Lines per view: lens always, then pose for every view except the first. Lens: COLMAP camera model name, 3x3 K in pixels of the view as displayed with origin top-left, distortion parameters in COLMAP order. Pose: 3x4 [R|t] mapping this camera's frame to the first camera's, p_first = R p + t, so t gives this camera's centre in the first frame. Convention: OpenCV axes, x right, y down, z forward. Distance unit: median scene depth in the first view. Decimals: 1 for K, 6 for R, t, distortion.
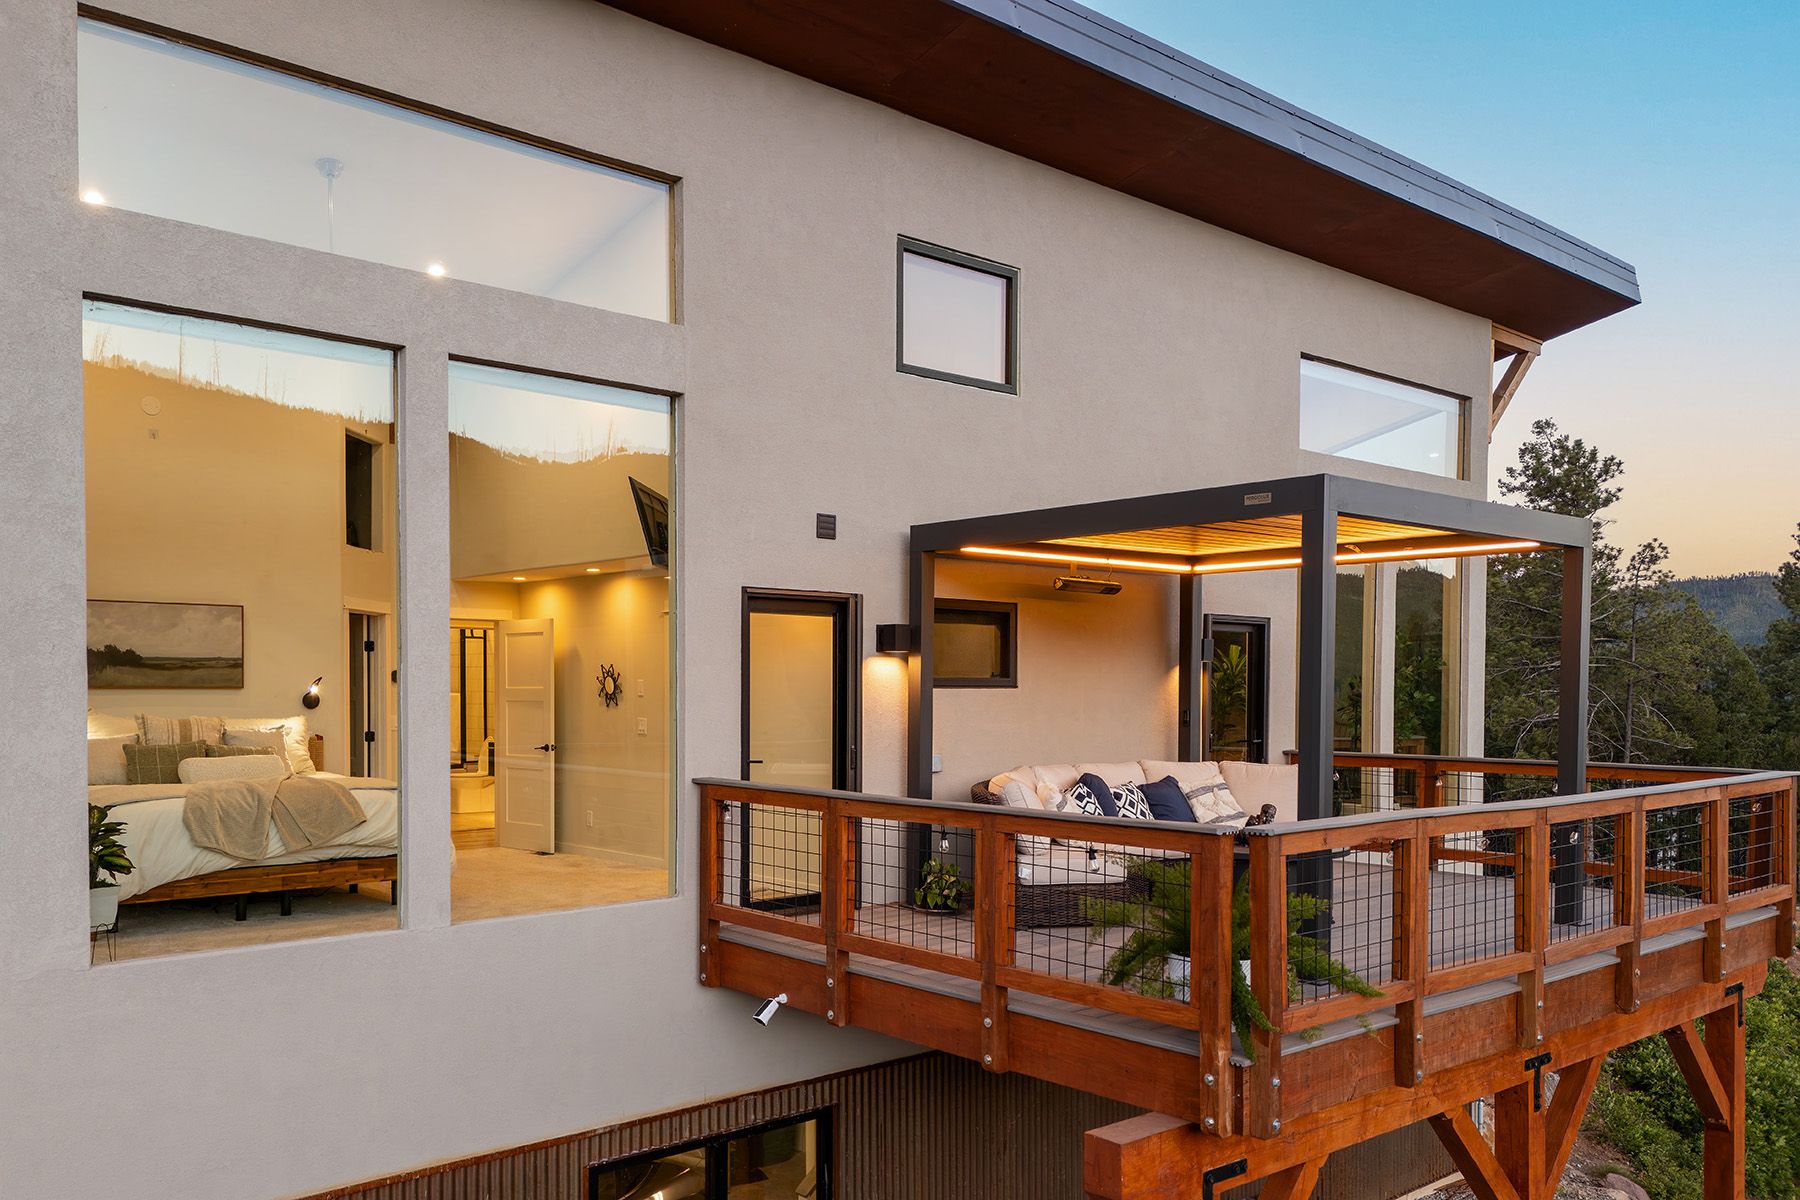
lens RADIAL K [[1395.6, 0, 847.0], [0, 1395.6, 714.9], [0, 0, 1]] dist [0.035307, 0.001368]
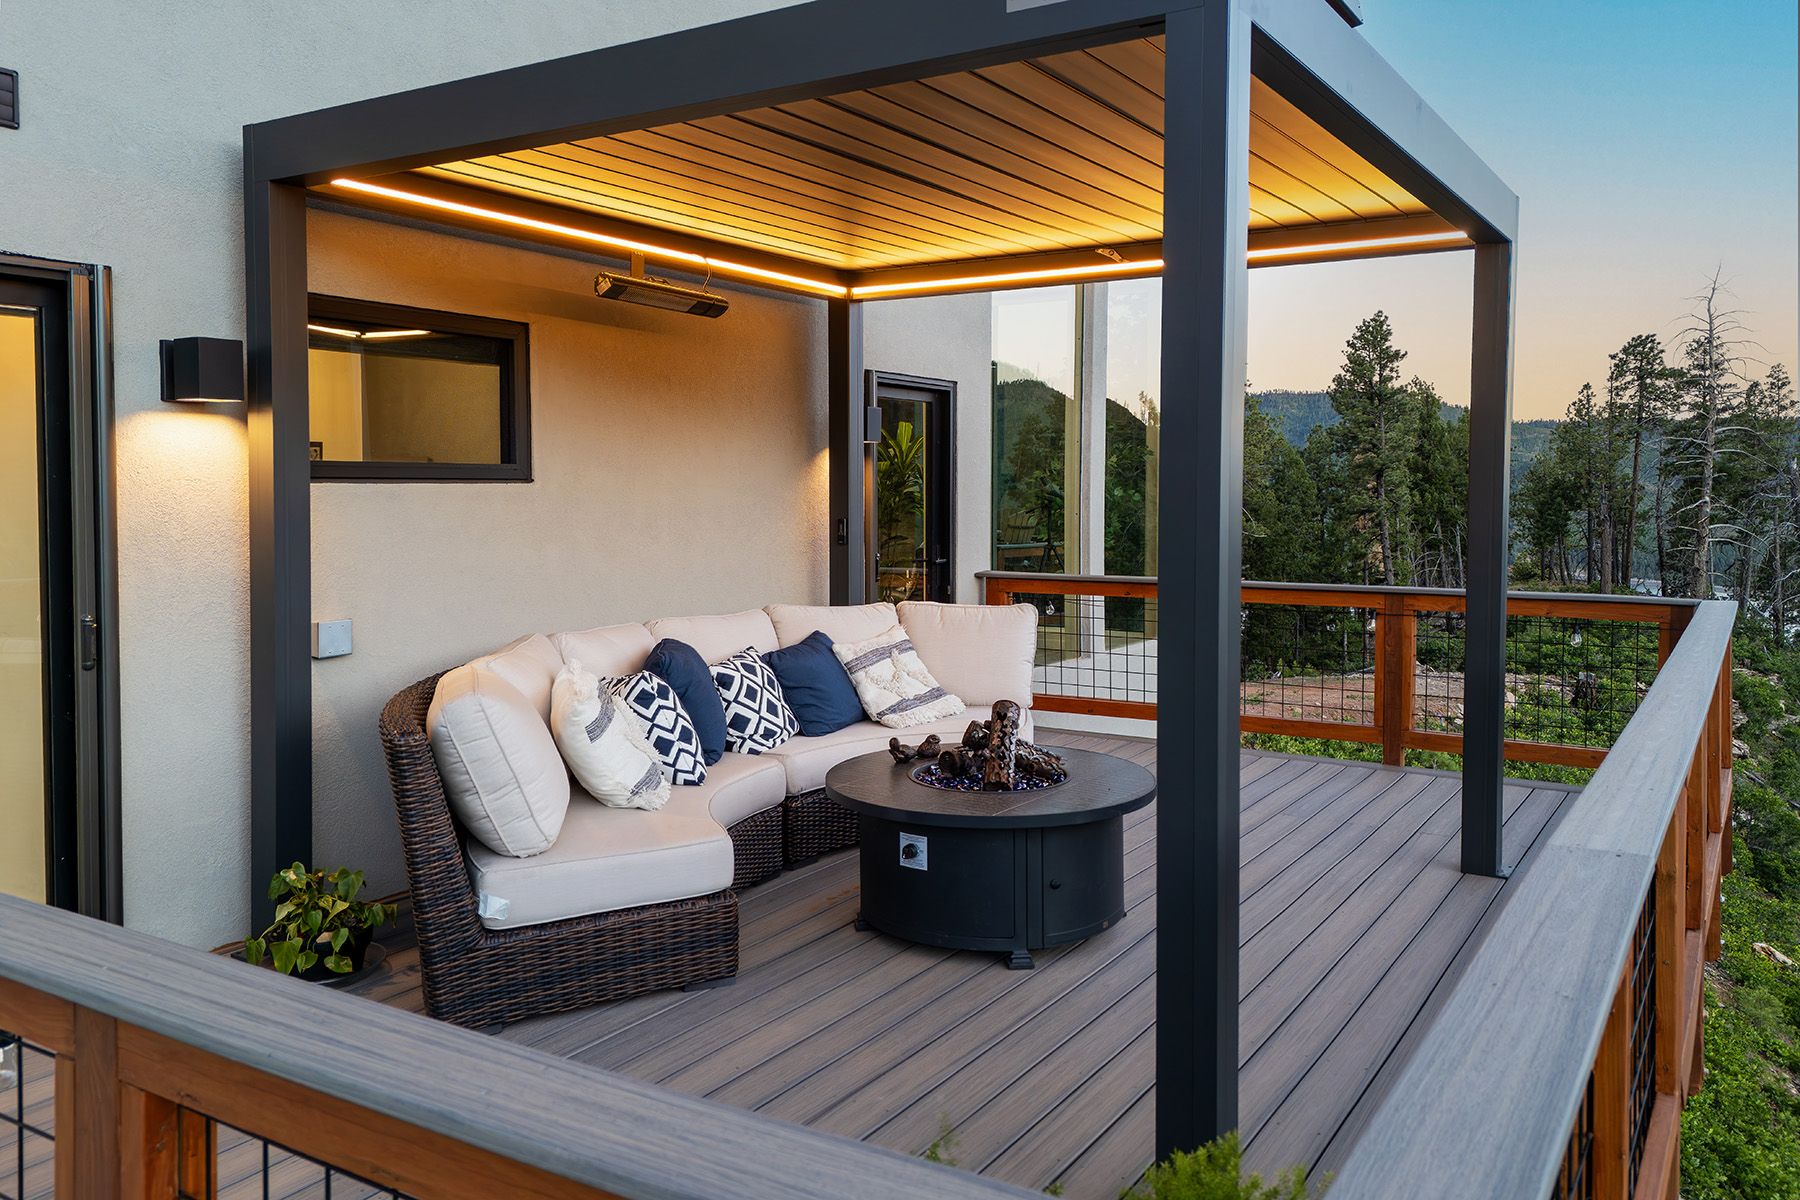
lens RADIAL K [[1336.0, 0, 931.0], [0, 1336.0, 520.5], [0, 0, 1]] dist [0.394949, 0.000374]
pose [[0.950935, -0.014411, 0.309055, 0.107854], [0.012782, 0.999892, 0.007296, -0.007305], [-0.309126, -0.002988, 0.951016, 0.473581]]
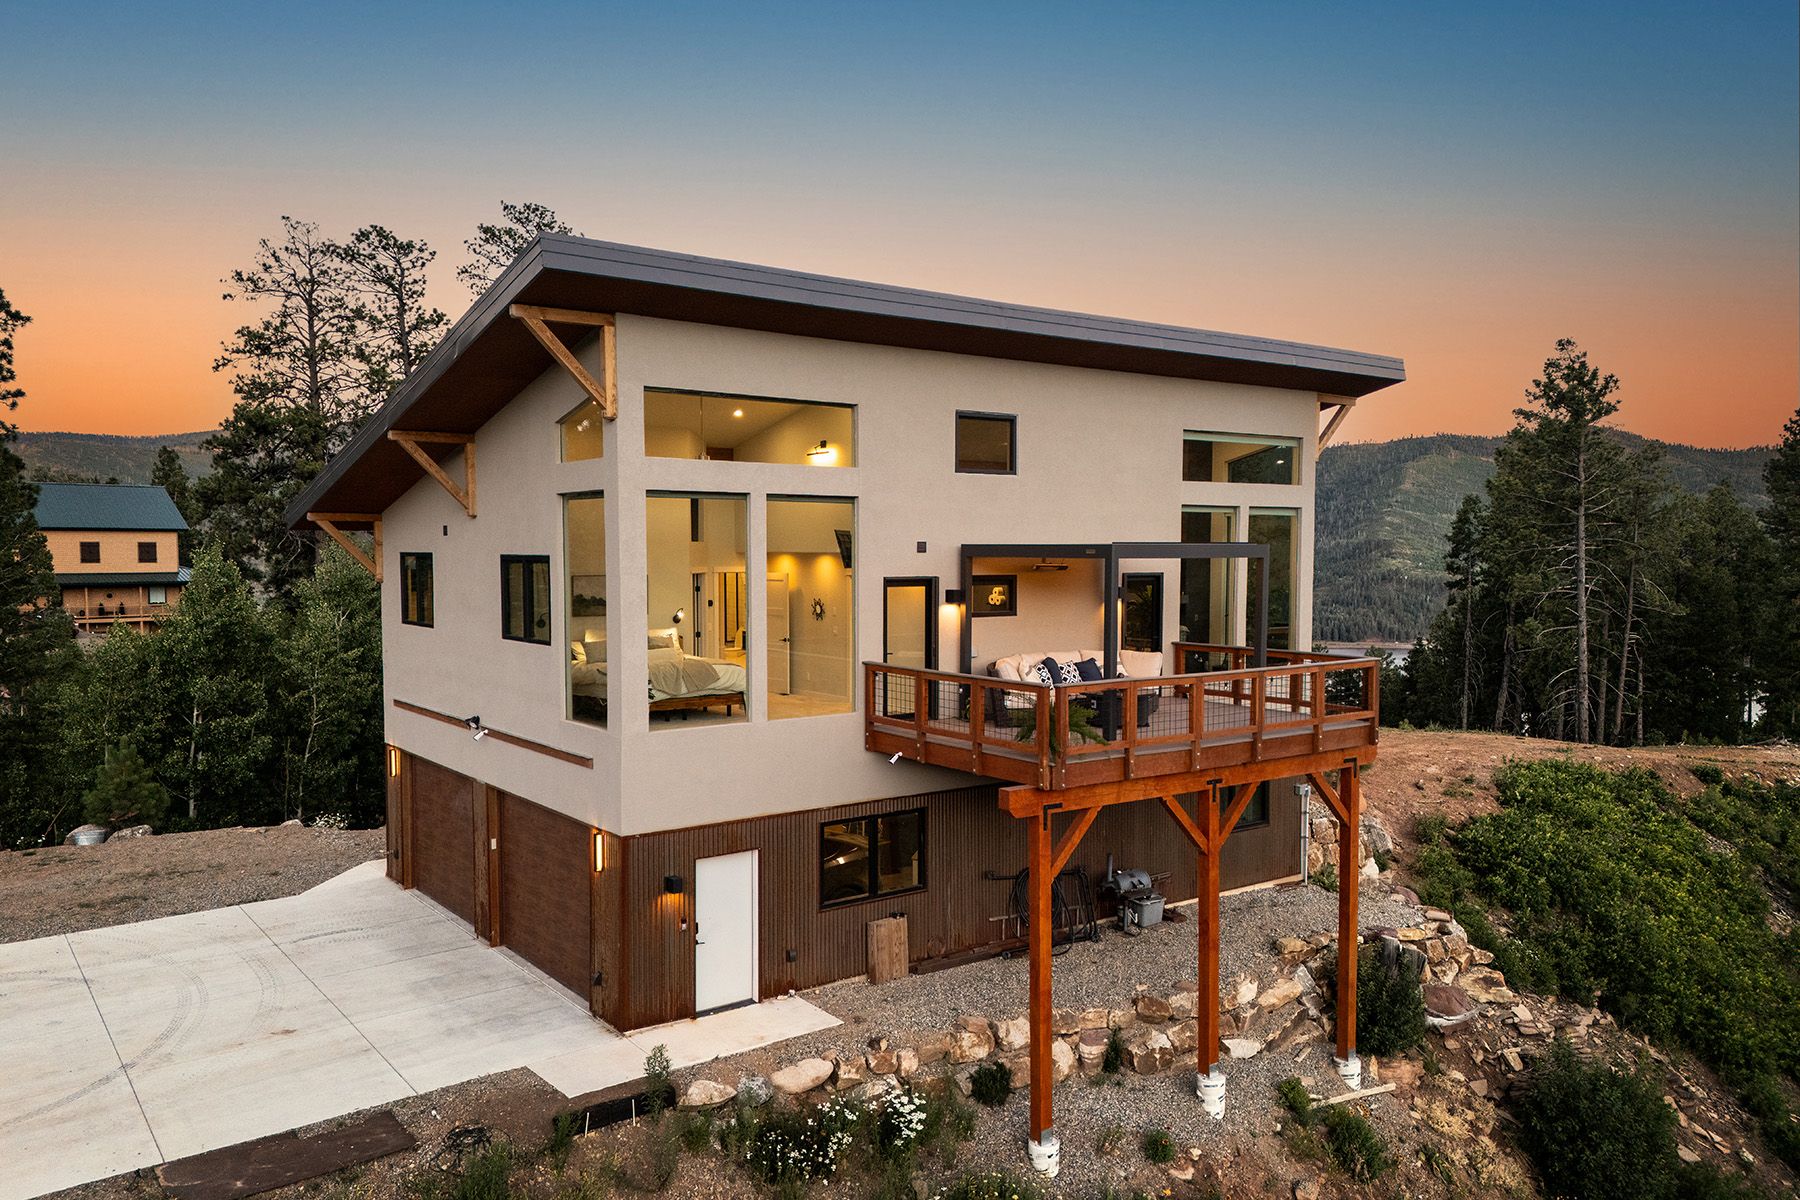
lens RADIAL K [[1289.5, 0, 916.0], [0, 1289.5, 633.5], [0, 0, 1]] dist [0.083233, -0.076127]
pose [[0.998307, 0.003512, -0.058062, 0.086384], [-0.000776, 0.998891, 0.047067, -0.085741], [0.058163, -0.046943, 0.997203, -0.950722]]
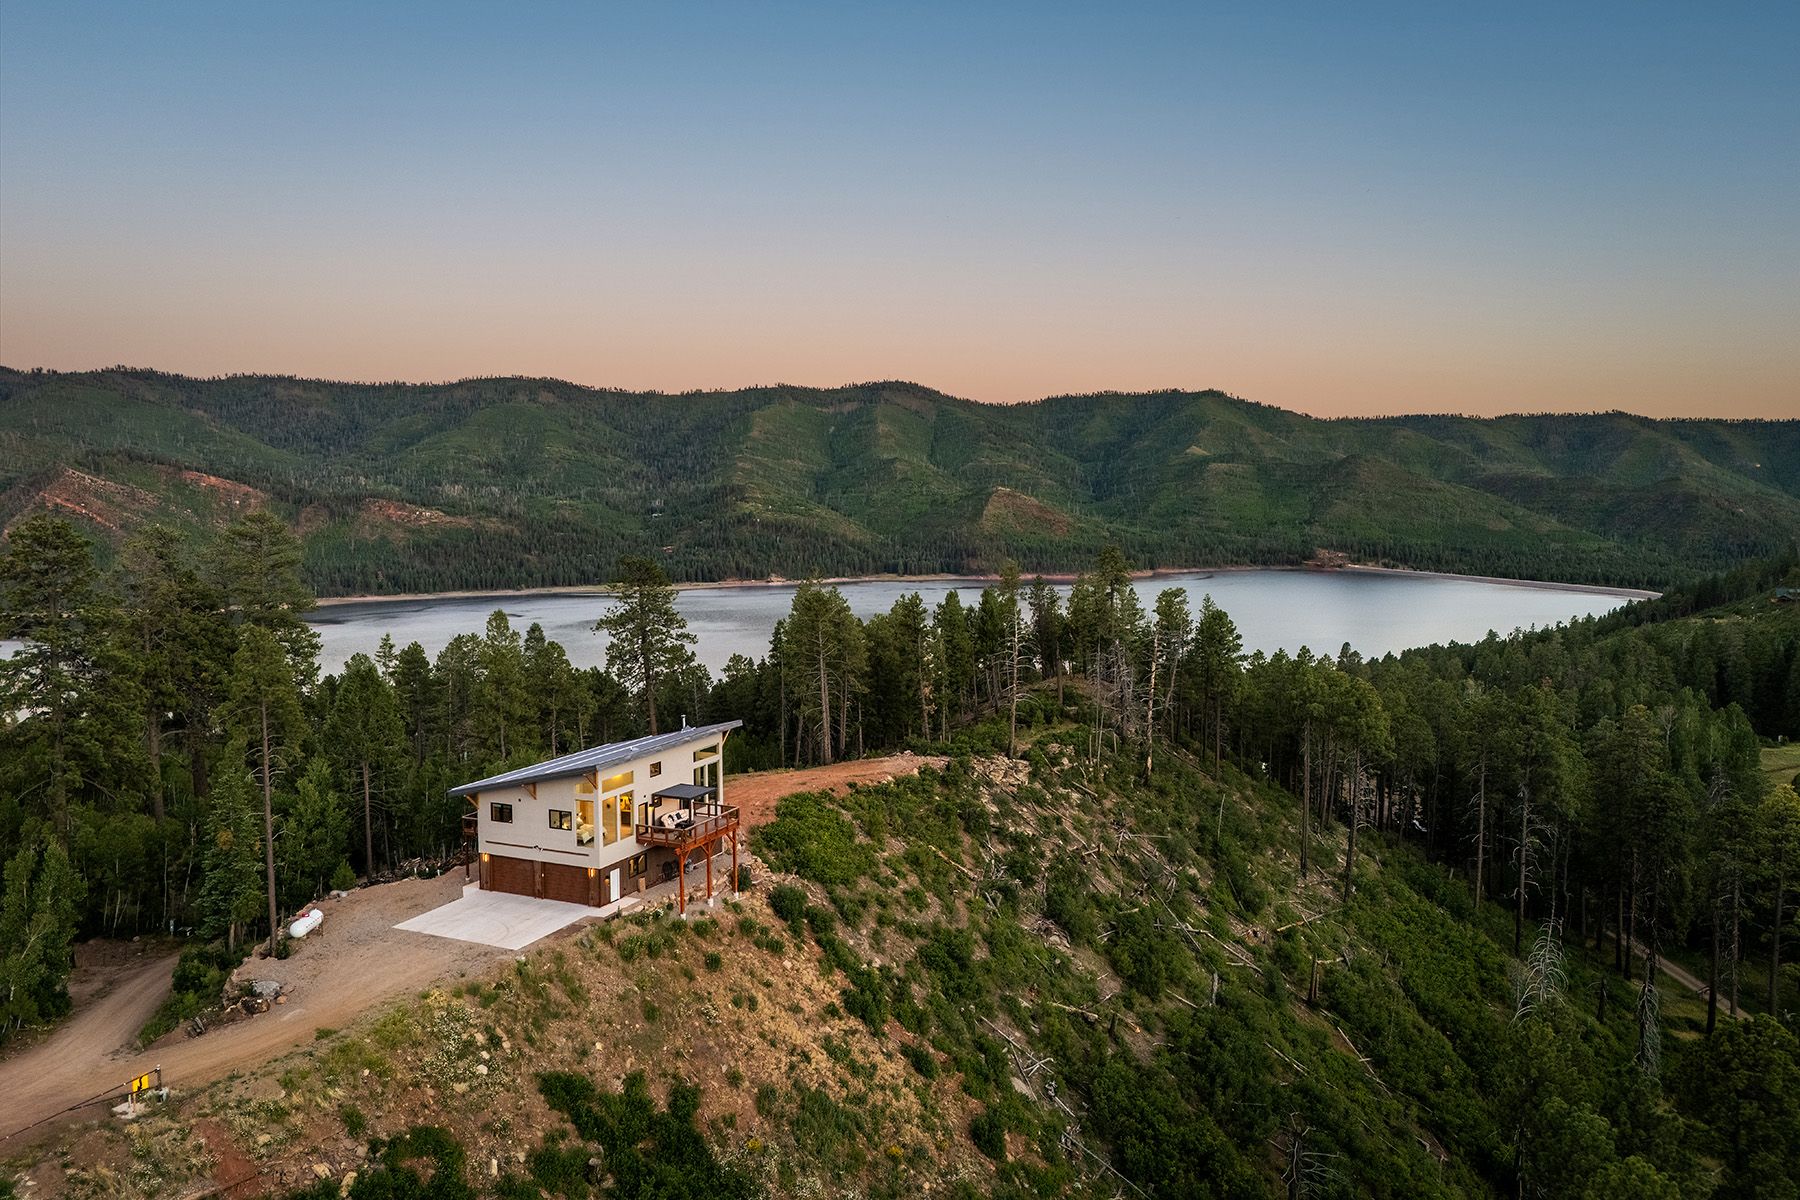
lens RADIAL K [[1259.7, 0, 900.0], [0, 1259.7, 600.0], [0, 0, 1]] dist [0.078608, -0.000066]
pose [[0.915733, -0.044335, 0.399333, -1.757023], [0.018228, 0.997454, 0.068939, -1.969655], [-0.401373, -0.055851, 0.914210, -7.370880]]
